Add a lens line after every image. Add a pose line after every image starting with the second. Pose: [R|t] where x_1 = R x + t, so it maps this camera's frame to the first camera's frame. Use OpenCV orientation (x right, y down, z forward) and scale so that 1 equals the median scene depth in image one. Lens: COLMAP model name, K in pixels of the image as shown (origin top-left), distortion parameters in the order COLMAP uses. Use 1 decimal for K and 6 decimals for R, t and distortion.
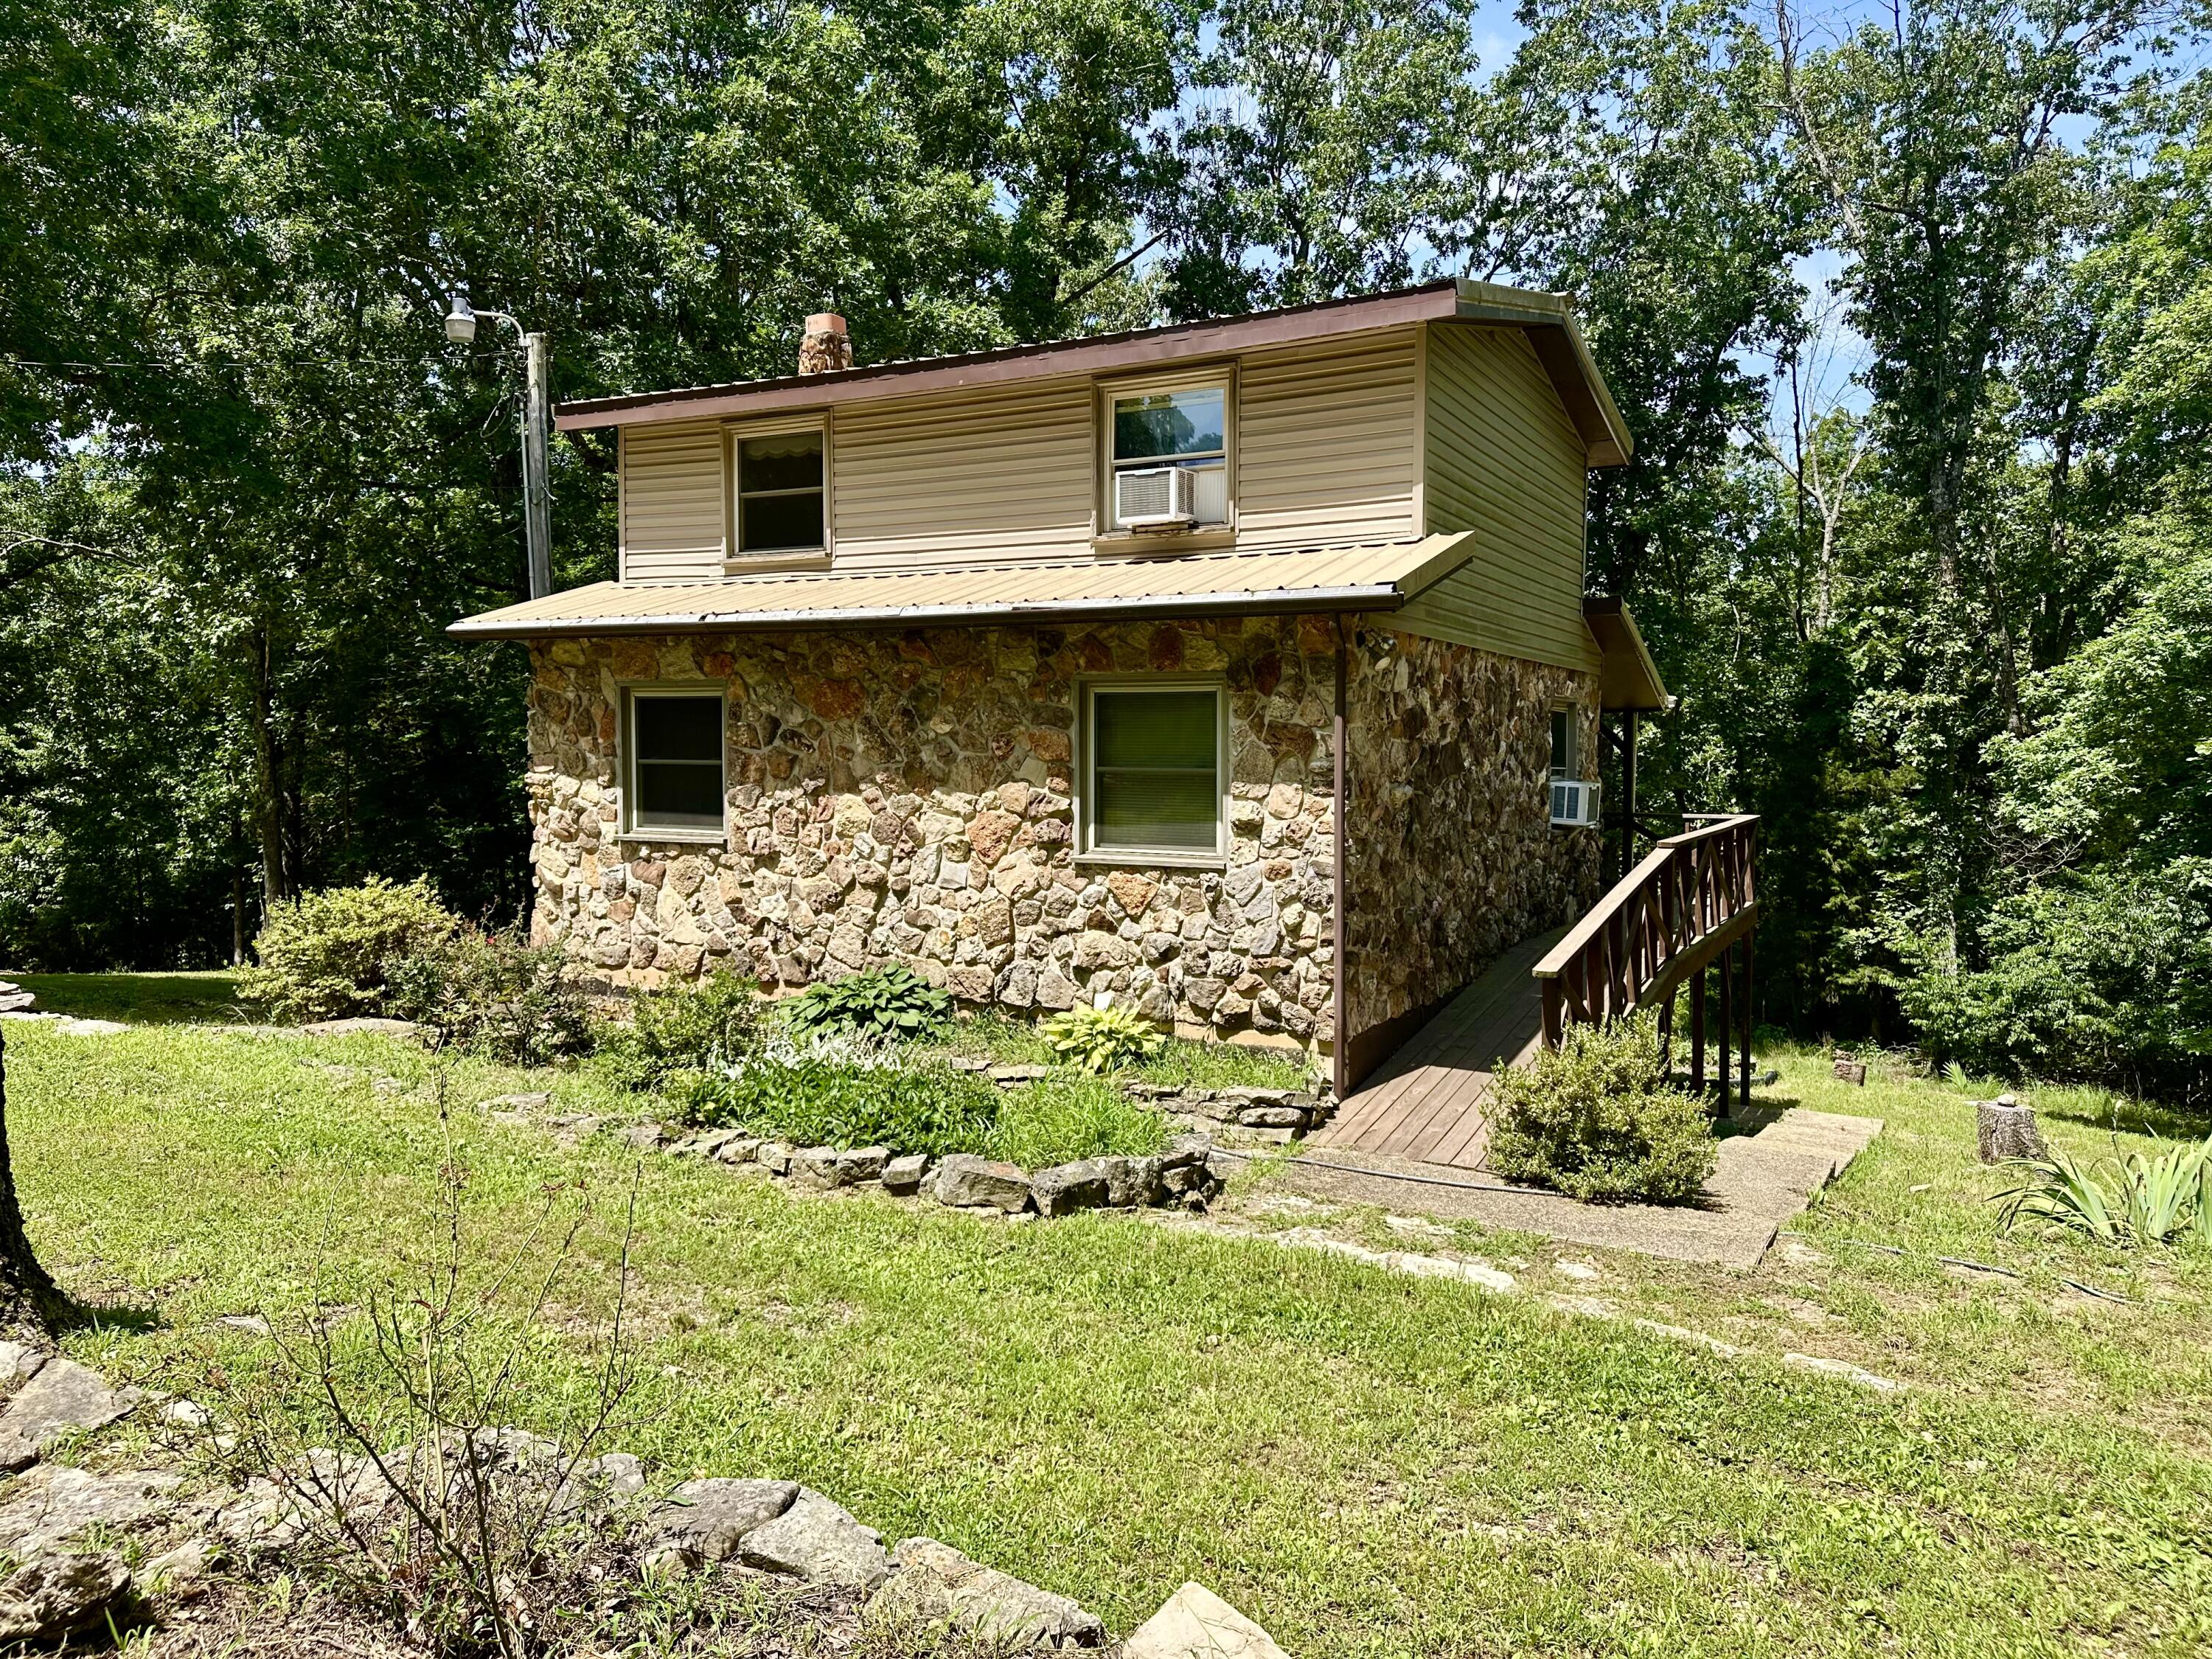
lens RADIAL K [[1541.9, 0, 1129.2], [0, 1541.9, 805.2], [0, 0, 1]] dist [0.121847, -0.121364]
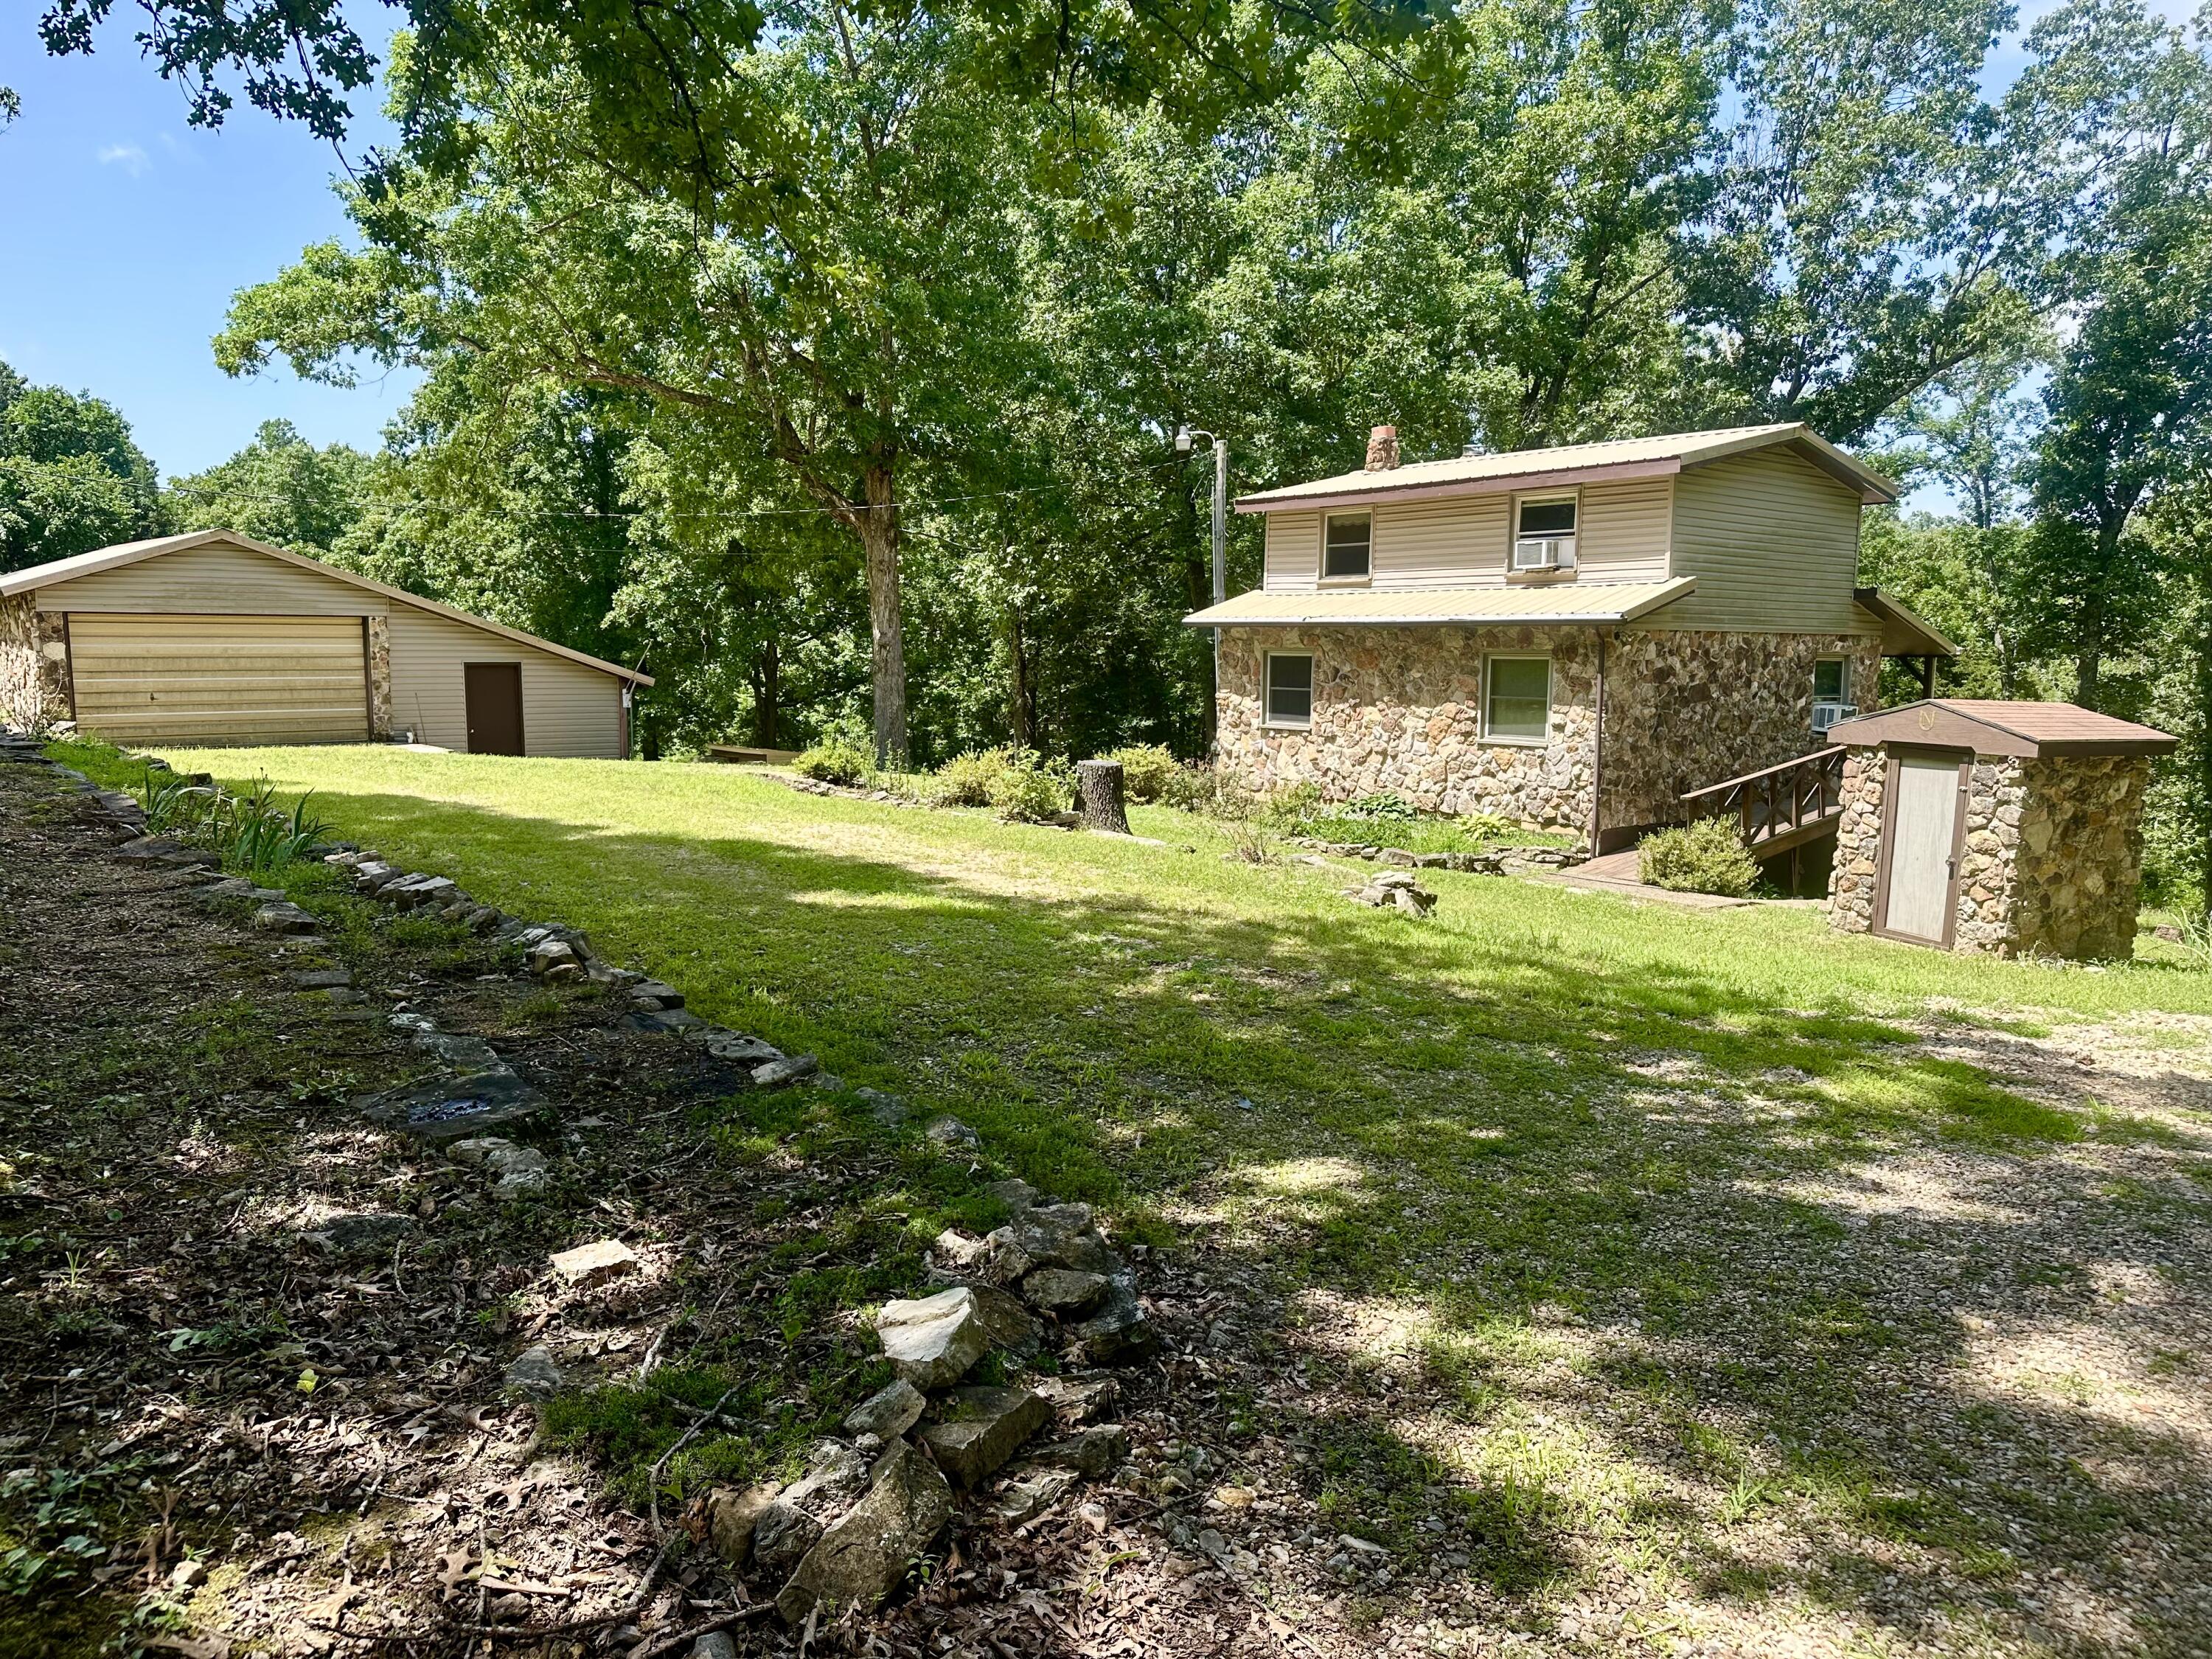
lens RADIAL K [[1585.6, 0, 1066.2], [0, 1585.6, 835.9], [0, 0, 1]] dist [0.125601, -0.190412]
pose [[0.914918, 0.052635, -0.400193, 0.303763], [-0.020380, 0.996221, 0.084436, -0.007146], [0.403125, -0.069096, 0.912533, -1.095268]]
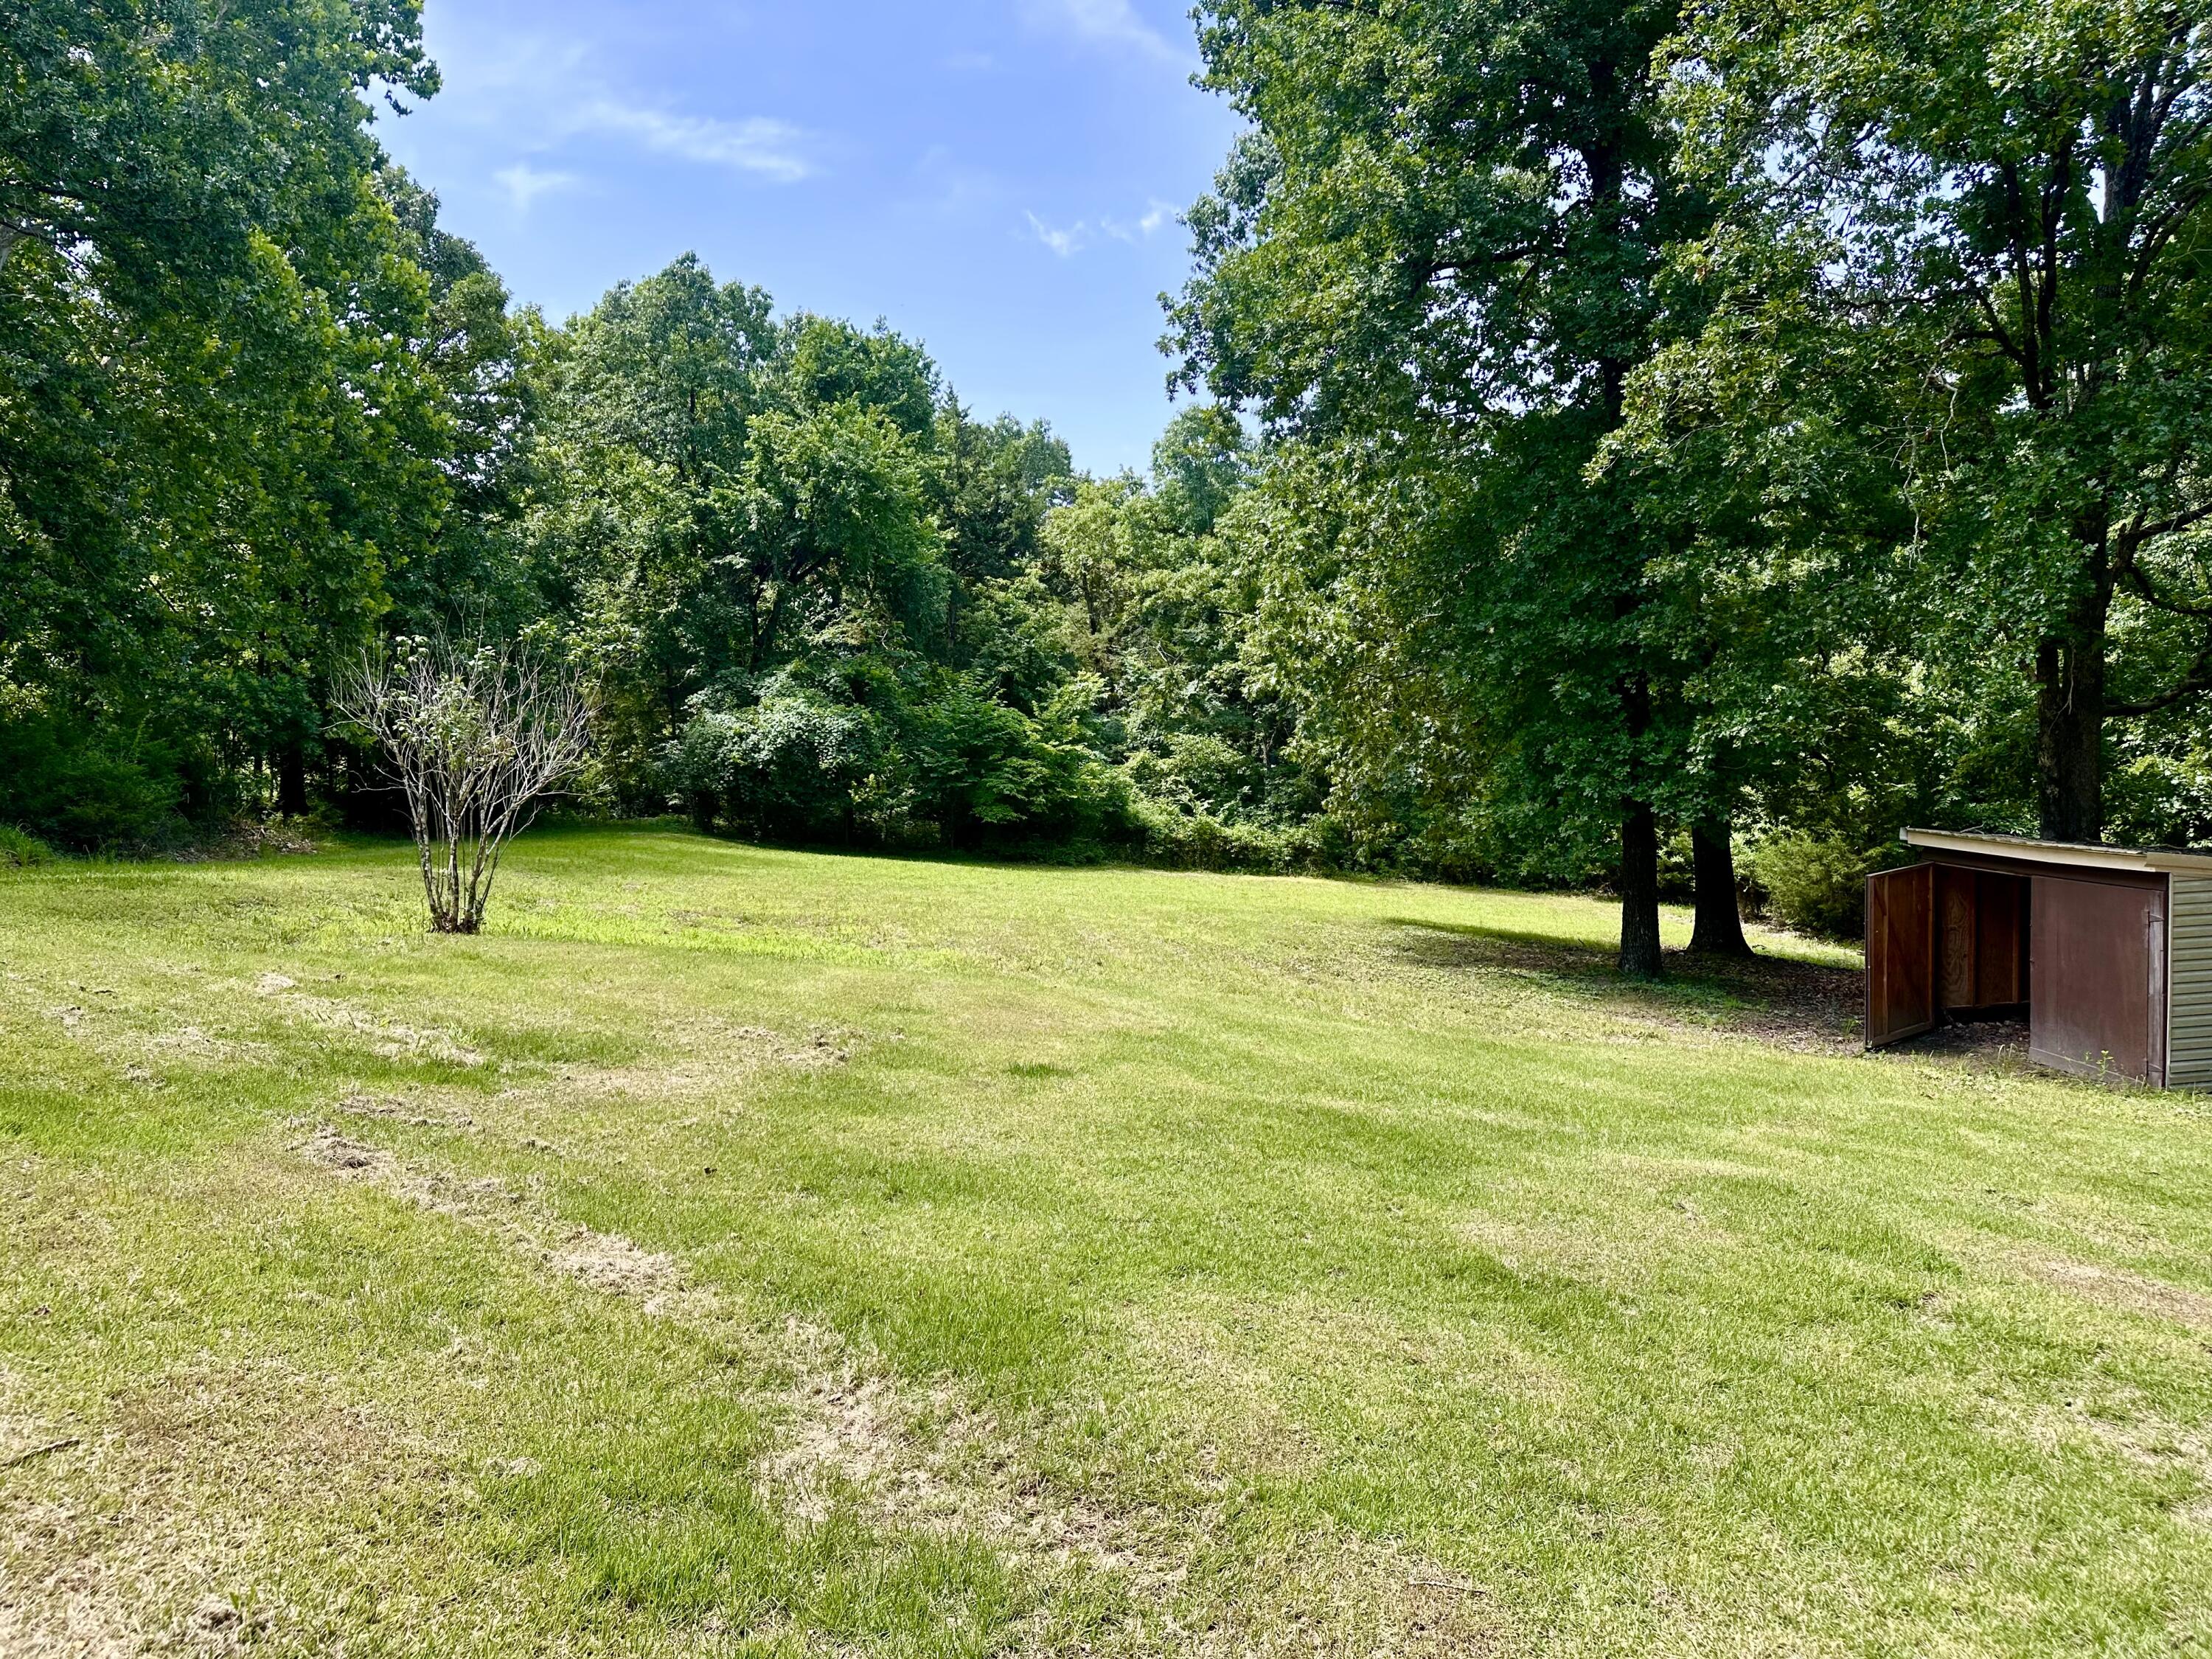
lens RADIAL K [[1585.6, 0, 1066.2], [0, 1585.6, 835.9], [0, 0, 1]] dist [0.125601, -0.190412]
pose [[0.515407, 0.041009, -0.855964, -1.911011], [0.005082, 0.998690, 0.050907, 0.083981], [0.856930, -0.030588, 0.514524, 1.615731]]
